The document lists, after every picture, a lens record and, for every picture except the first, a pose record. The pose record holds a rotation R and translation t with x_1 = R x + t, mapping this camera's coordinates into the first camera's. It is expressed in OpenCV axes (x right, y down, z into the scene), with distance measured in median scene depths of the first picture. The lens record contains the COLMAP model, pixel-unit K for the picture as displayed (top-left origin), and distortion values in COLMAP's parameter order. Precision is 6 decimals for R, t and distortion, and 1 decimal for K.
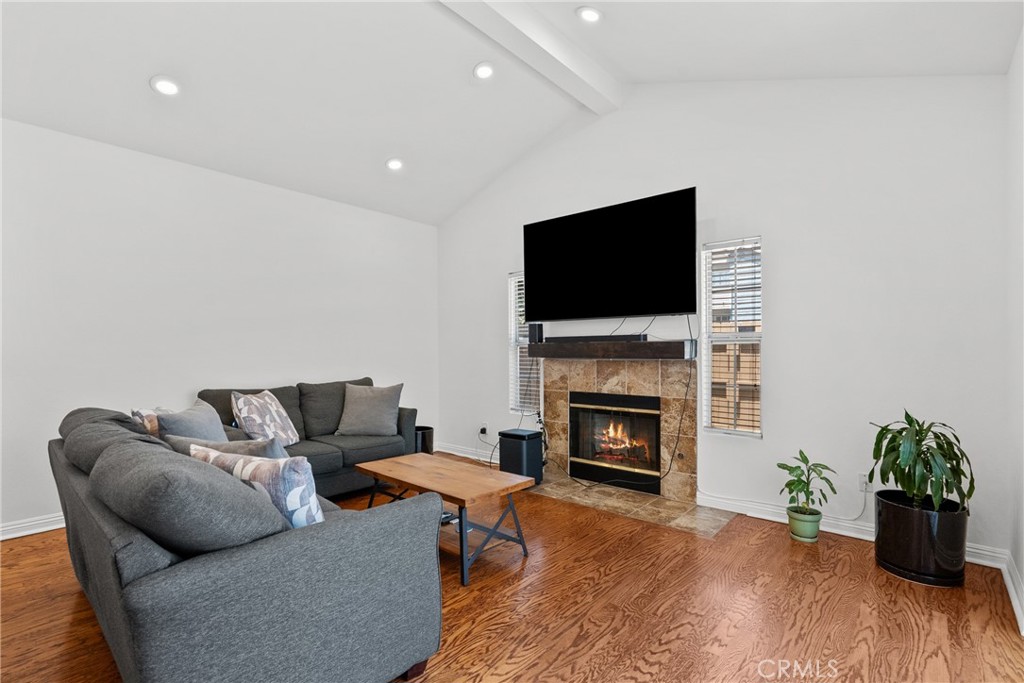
lens RADIAL K [[471.2, 0, 508.6], [0, 471.2, 347.7], [0, 0, 1]] dist [0.001104, 0.000884]
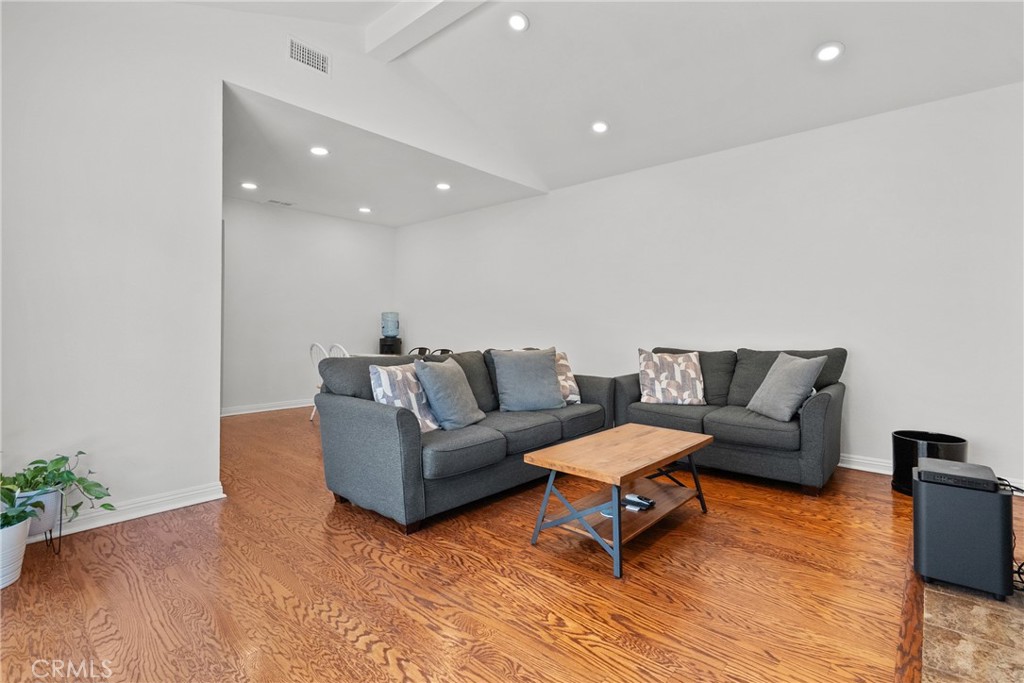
lens RADIAL K [[471.2, 0, 508.8], [0, 471.2, 338.4], [0, 0, 1]] dist [0.001104, 0.000884]
pose [[0.015065, 0.032839, -0.999347, 0.905773], [0.011030, 0.999394, 0.033007, 0.034157], [0.999826, -0.011520, 0.014694, 0.949697]]
